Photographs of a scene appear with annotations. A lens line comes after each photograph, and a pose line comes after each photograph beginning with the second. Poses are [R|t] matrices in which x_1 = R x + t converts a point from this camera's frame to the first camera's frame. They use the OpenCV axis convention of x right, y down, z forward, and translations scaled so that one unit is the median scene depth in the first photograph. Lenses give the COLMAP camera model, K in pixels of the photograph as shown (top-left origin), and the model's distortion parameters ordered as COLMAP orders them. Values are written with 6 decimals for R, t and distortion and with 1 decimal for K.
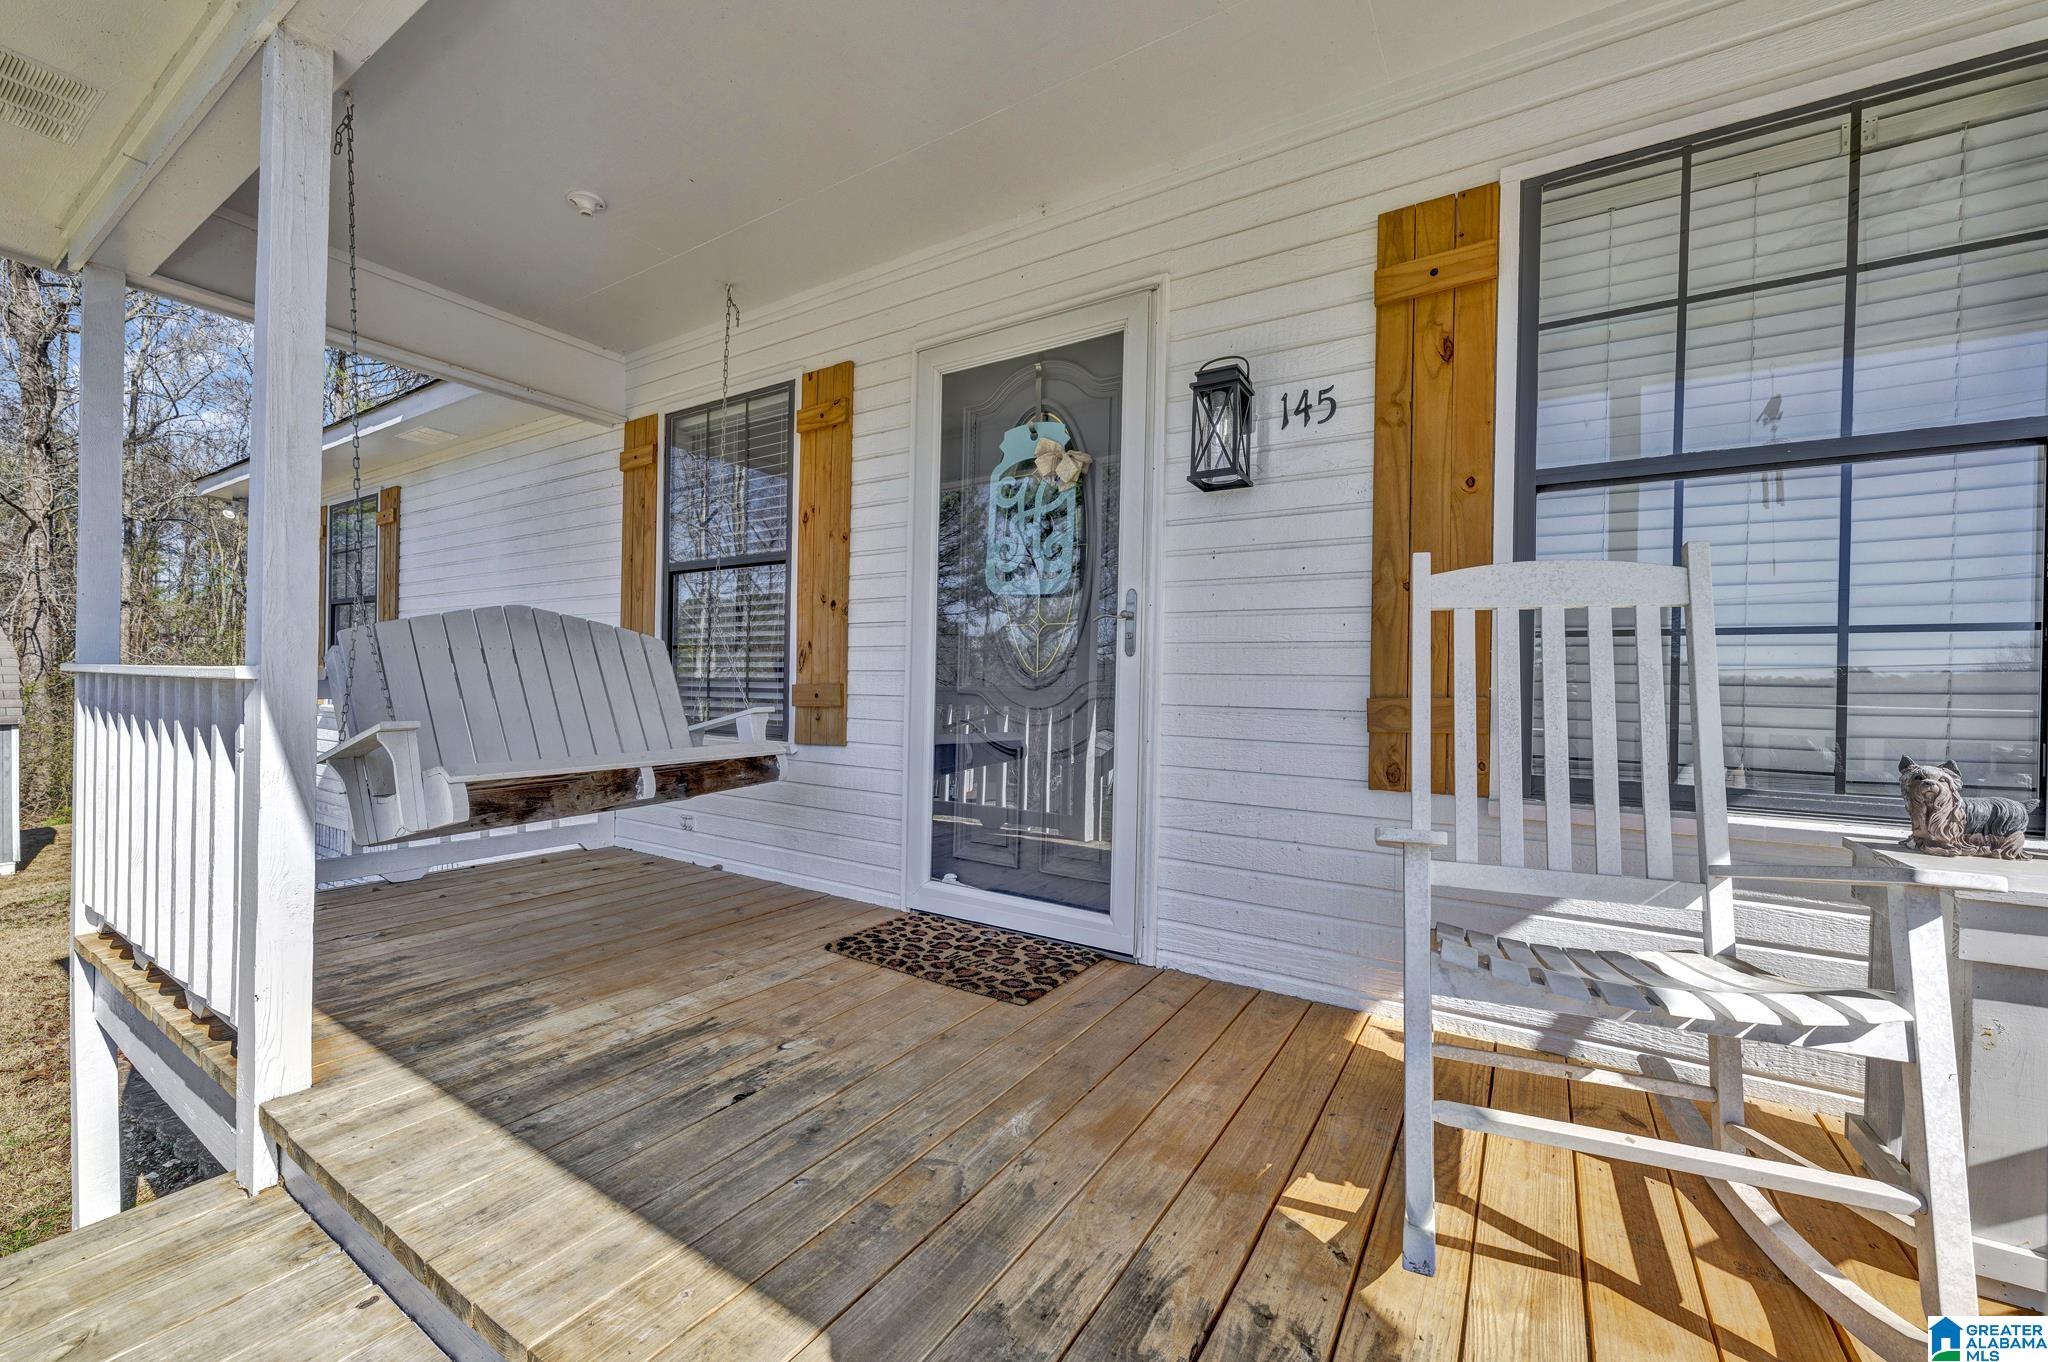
lens RADIAL K [[805.7, 0, 1016.2], [0, 805.7, 681.4], [0, 0, 1]] dist [0.000652, 0.000023]
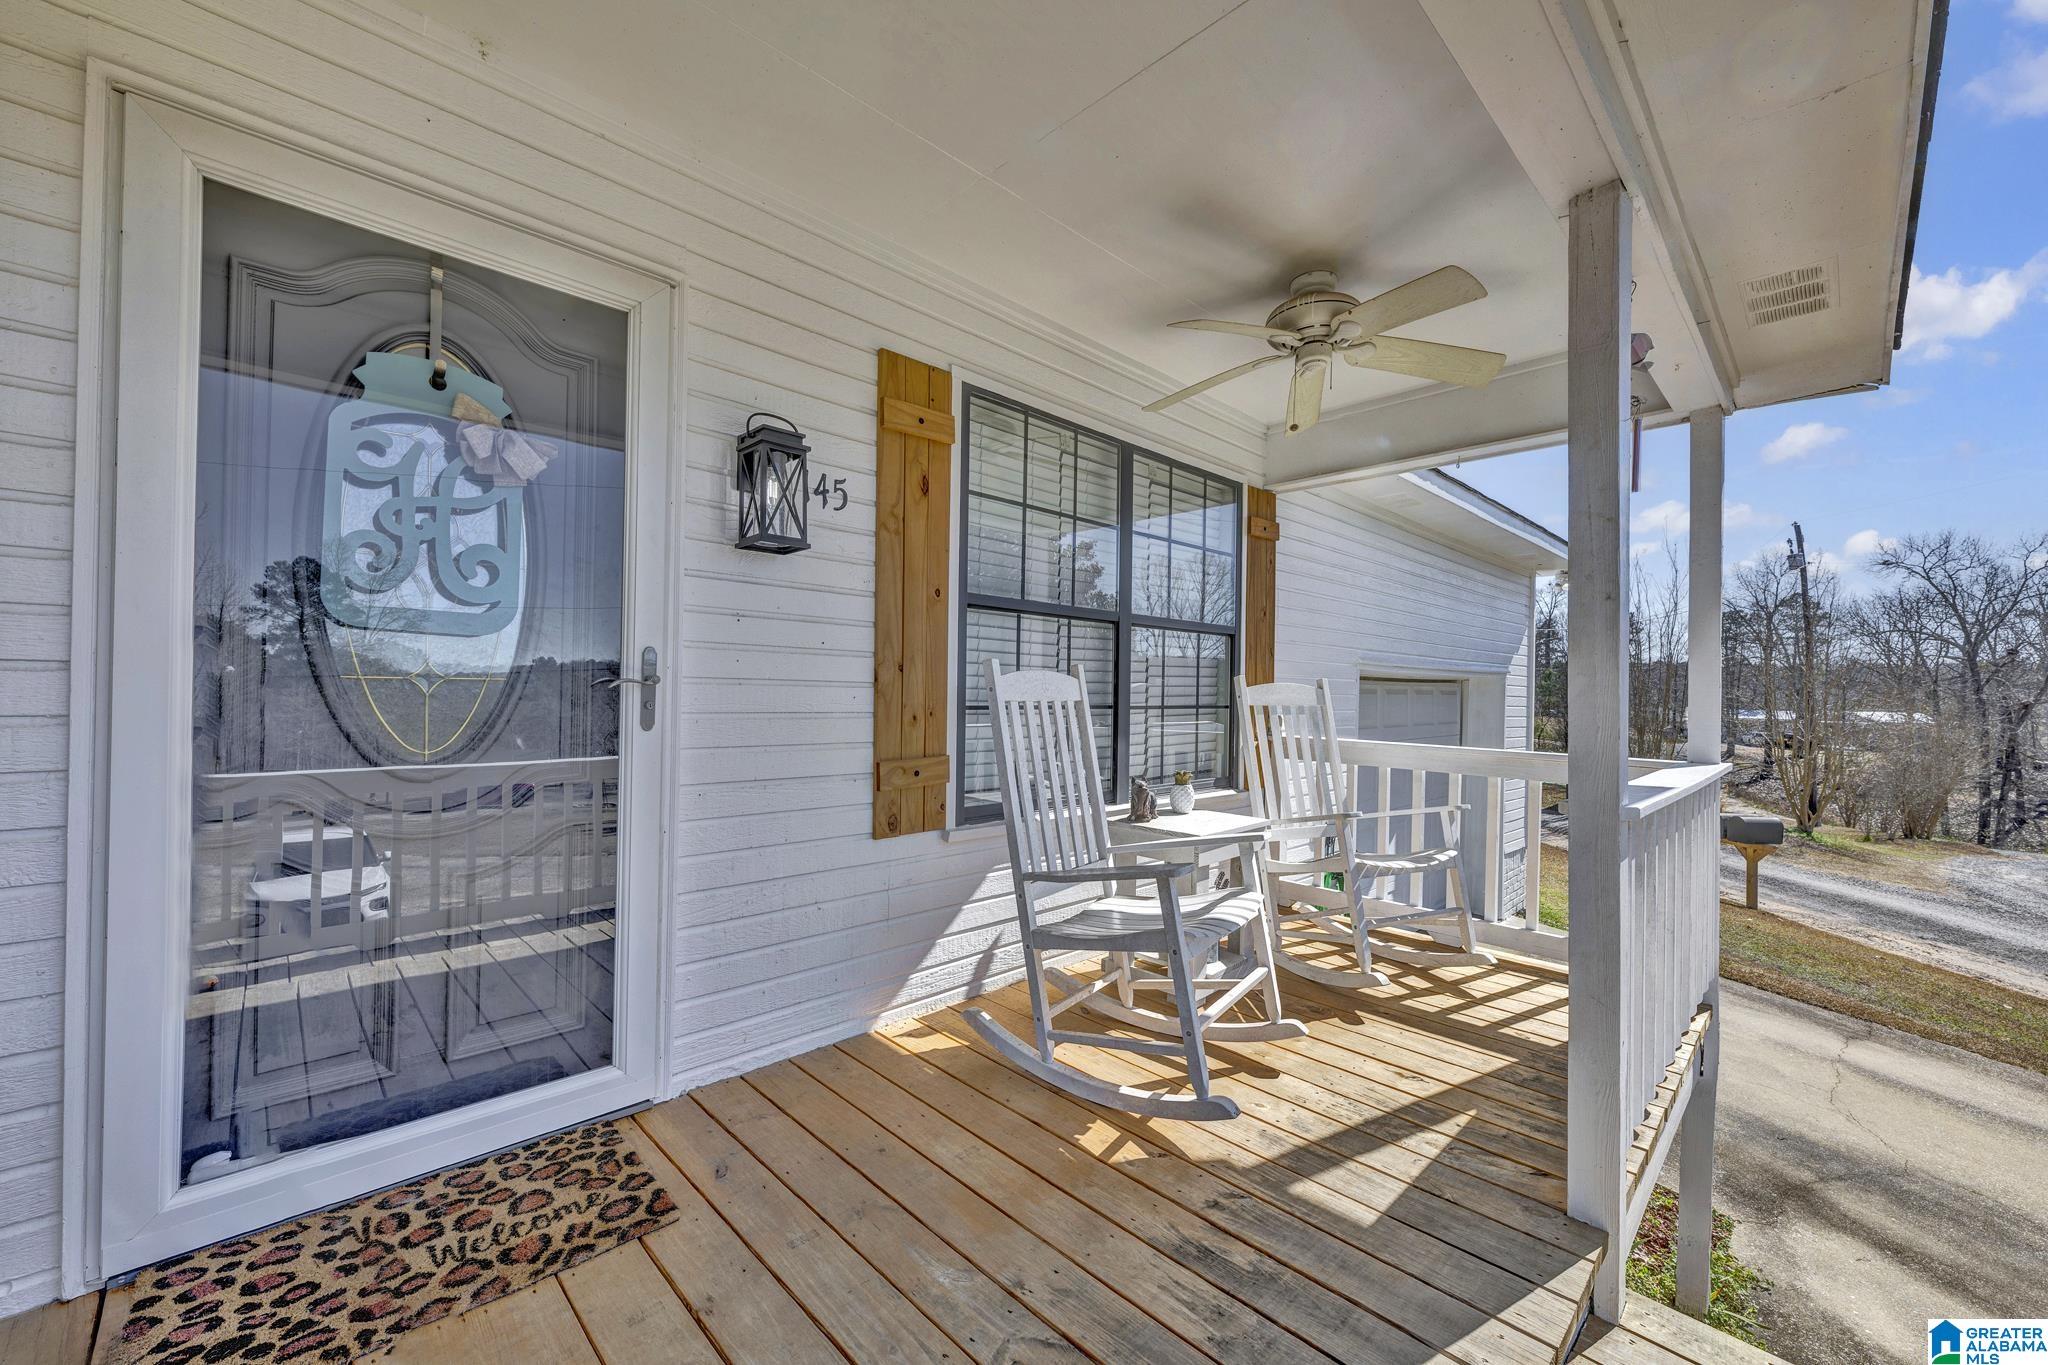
lens RADIAL K [[805.7, 0, 1018.8], [0, 805.7, 684.9], [0, 0, 1]] dist [0.000652, 0.000023]
pose [[0.229221, -0.006371, 0.973354, -0.615772], [-0.013020, 0.999869, 0.009611, -0.098912], [-0.973287, -0.014876, 0.229108, 0.507221]]
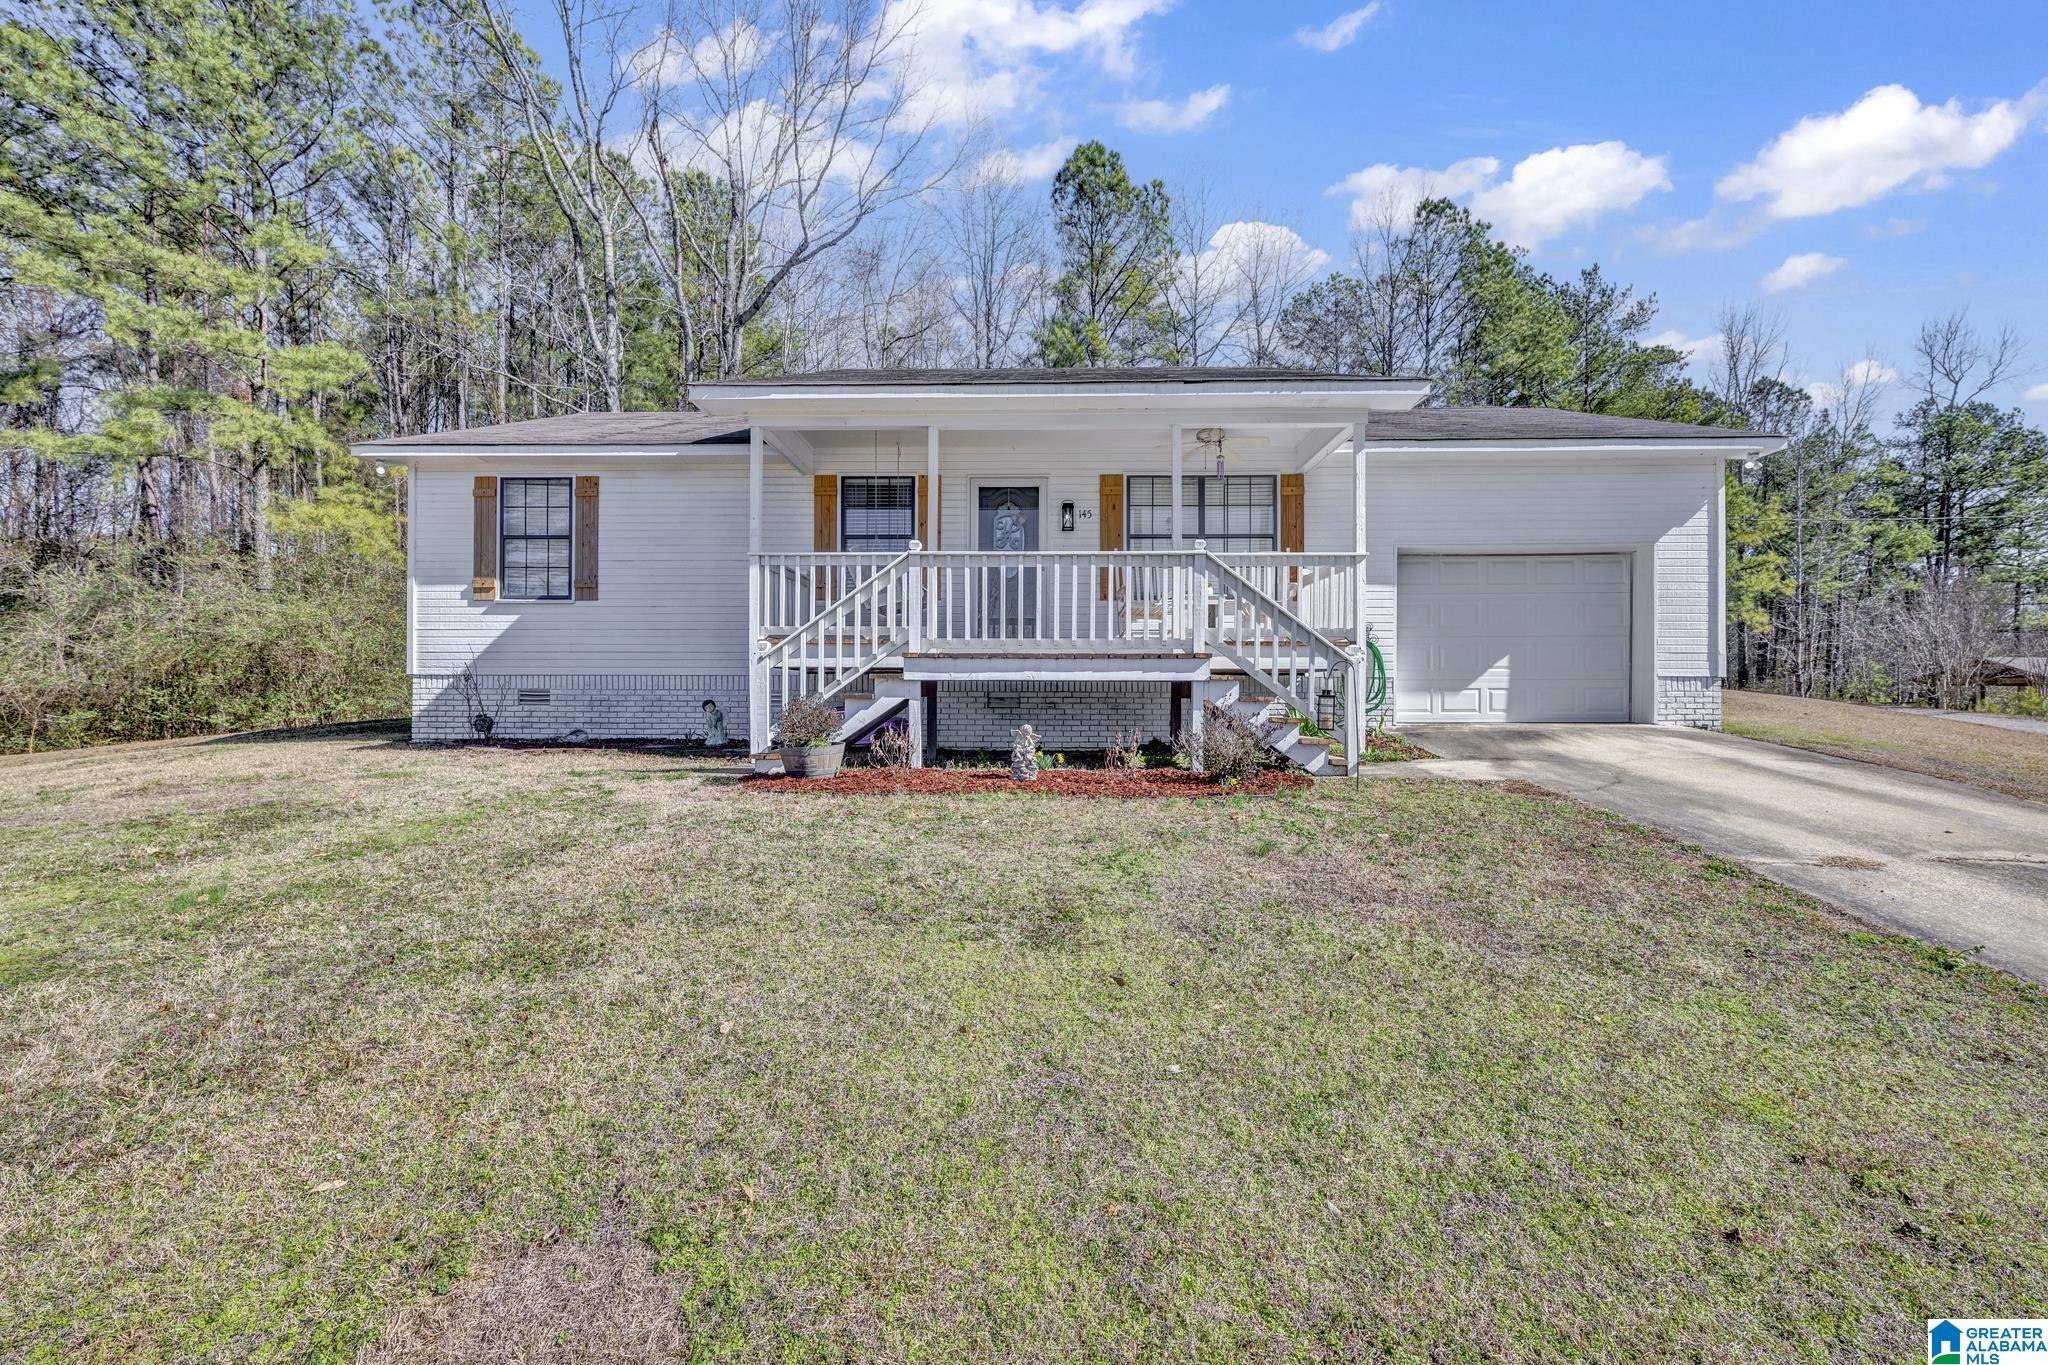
lens RADIAL K [[805.7, 0, 1023.4], [0, 805.7, 693.9], [0, 0, 1]] dist [0.000652, 0.000023]
pose [[0.850213, -0.010601, 0.526333, -2.244848], [0.014103, 0.999897, -0.002642, 0.644623], [-0.526251, 0.009670, 0.850275, -2.540522]]
